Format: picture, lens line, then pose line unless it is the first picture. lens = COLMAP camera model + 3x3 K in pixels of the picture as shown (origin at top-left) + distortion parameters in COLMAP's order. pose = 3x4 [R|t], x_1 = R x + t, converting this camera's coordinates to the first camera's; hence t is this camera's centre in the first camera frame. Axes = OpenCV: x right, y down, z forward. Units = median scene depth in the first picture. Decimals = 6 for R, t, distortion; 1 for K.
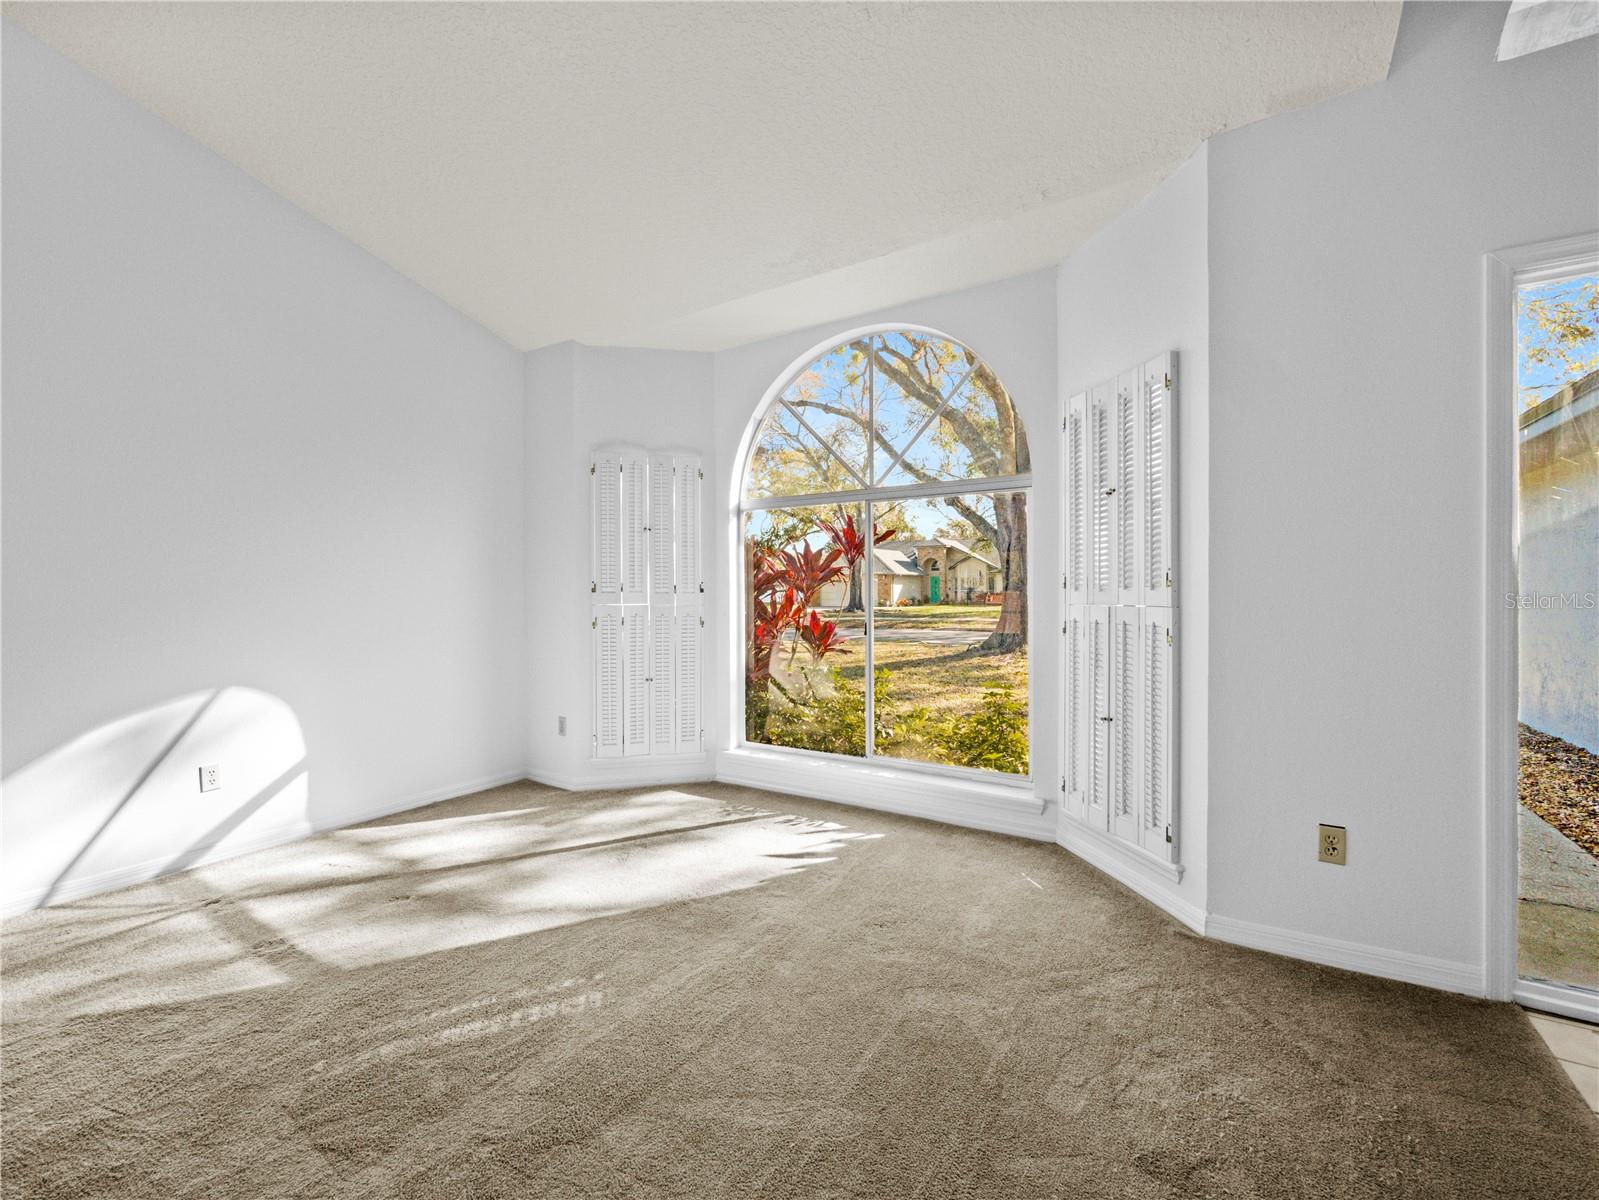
lens RADIAL K [[686.7, 0, 816.4], [0, 686.7, 599.5], [0, 0, 1]] dist [-0.003274, 0.000776]
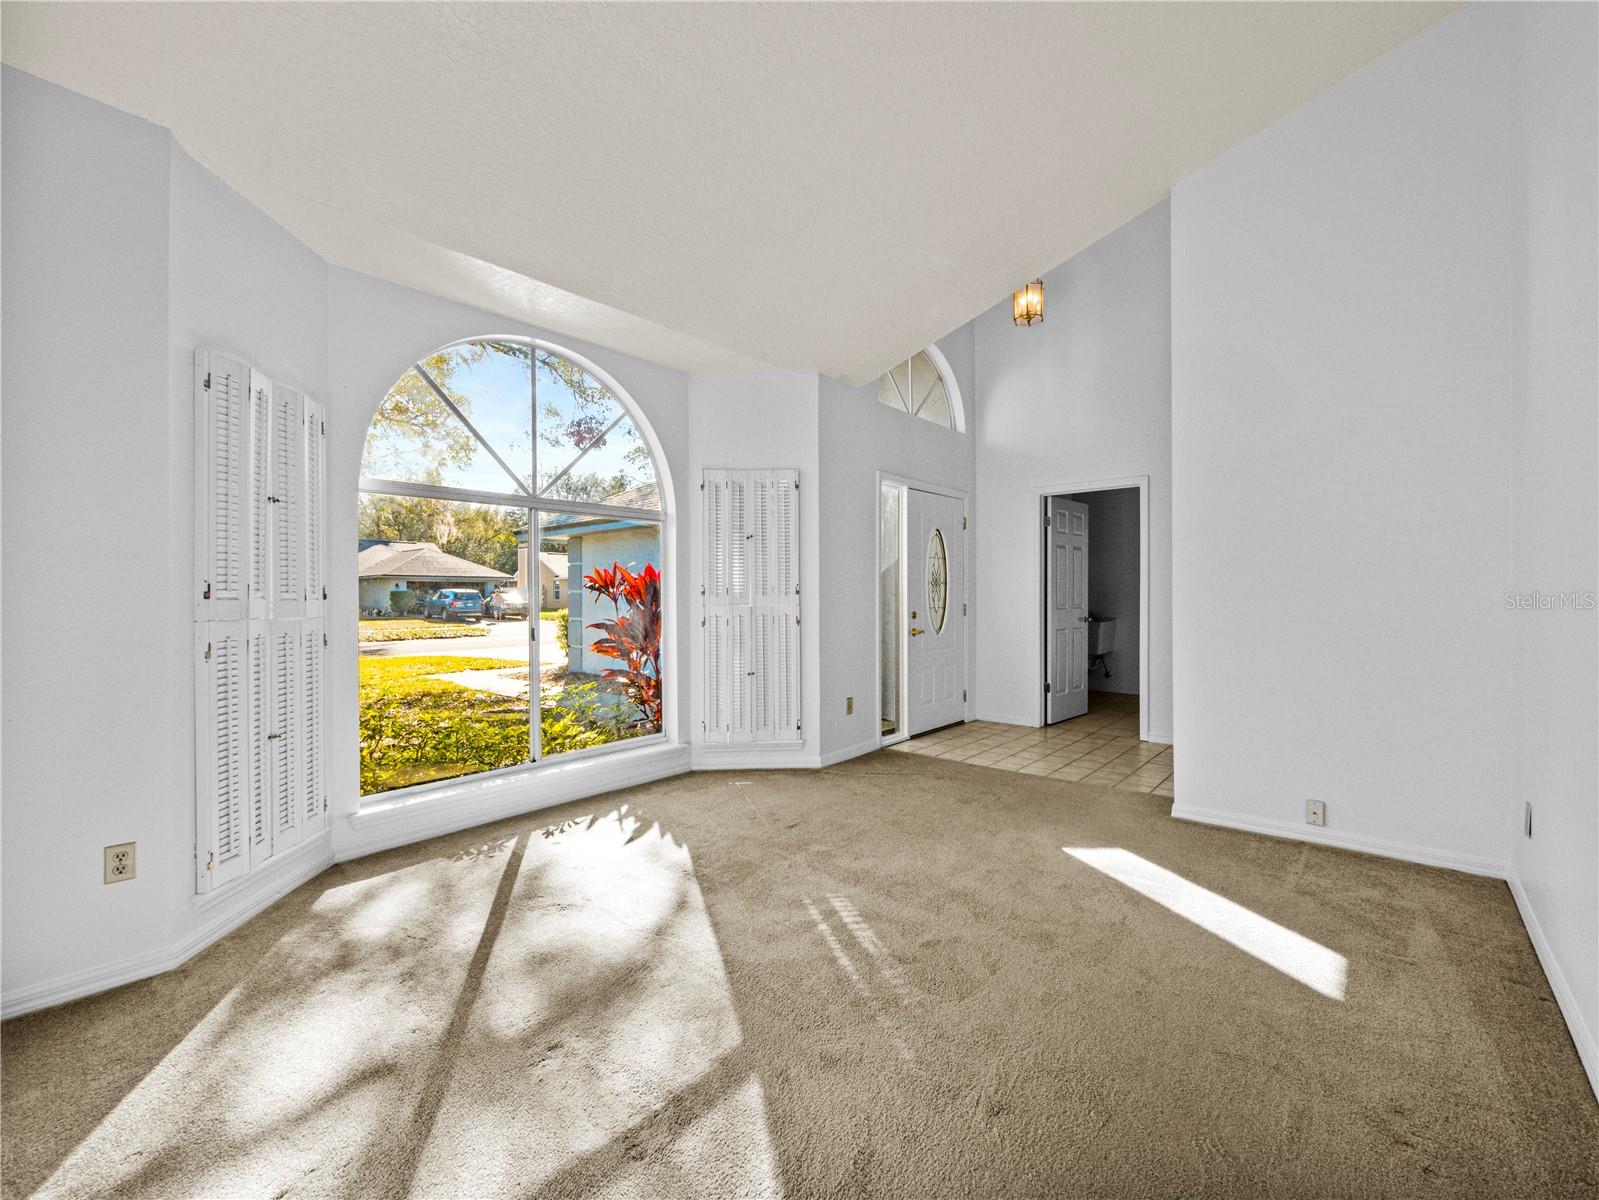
lens RADIAL K [[686.7, 0, 822.3], [0, 686.7, 598.3], [0, 0, 1]] dist [-0.003274, 0.000776]
pose [[0.129498, 0.001312, 0.991579, -0.952189], [0.018640, 0.999819, -0.003758, 0.000610], [-0.991404, 0.018970, 0.129450, 0.480179]]
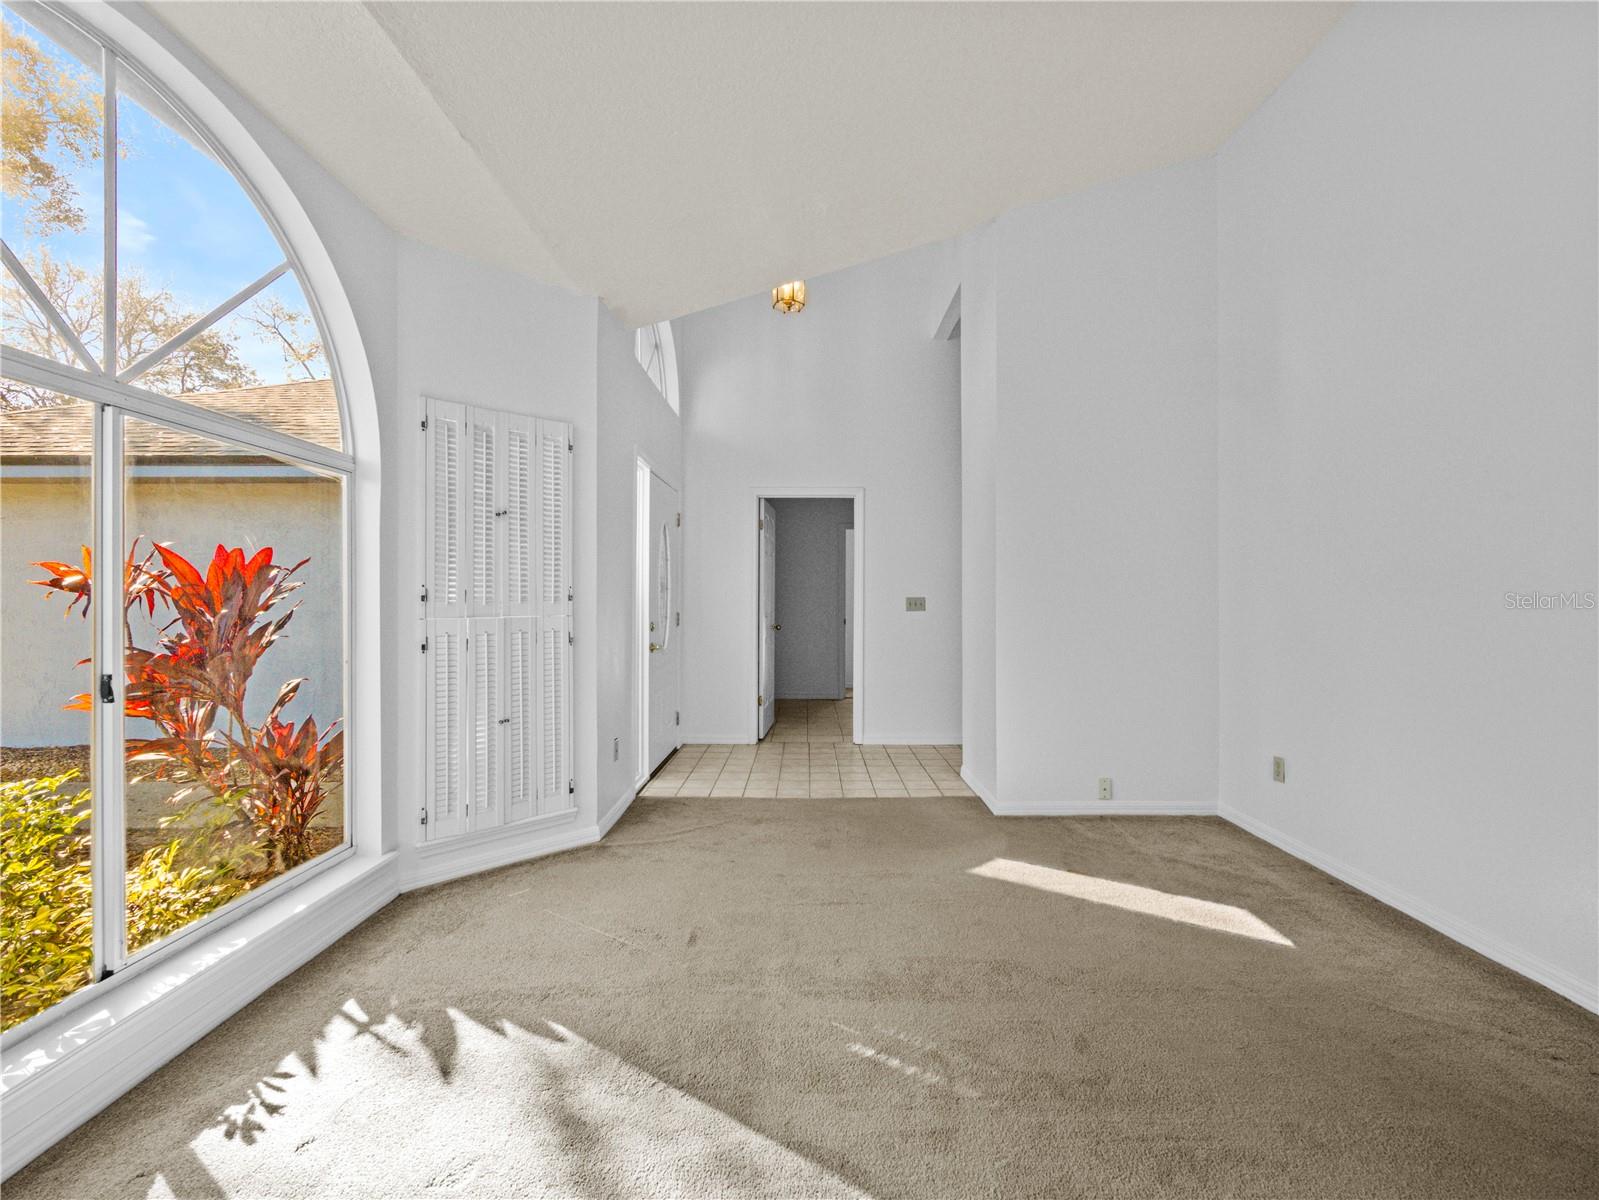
lens RADIAL K [[686.7, 0, 819.5], [0, 686.7, 597.9], [0, 0, 1]] dist [-0.003274, 0.000776]
pose [[-0.534262, 0.015799, 0.845171, -0.608783], [0.022318, 0.999740, -0.004580, -0.004707], [-0.845024, 0.016416, -0.534476, 0.912601]]
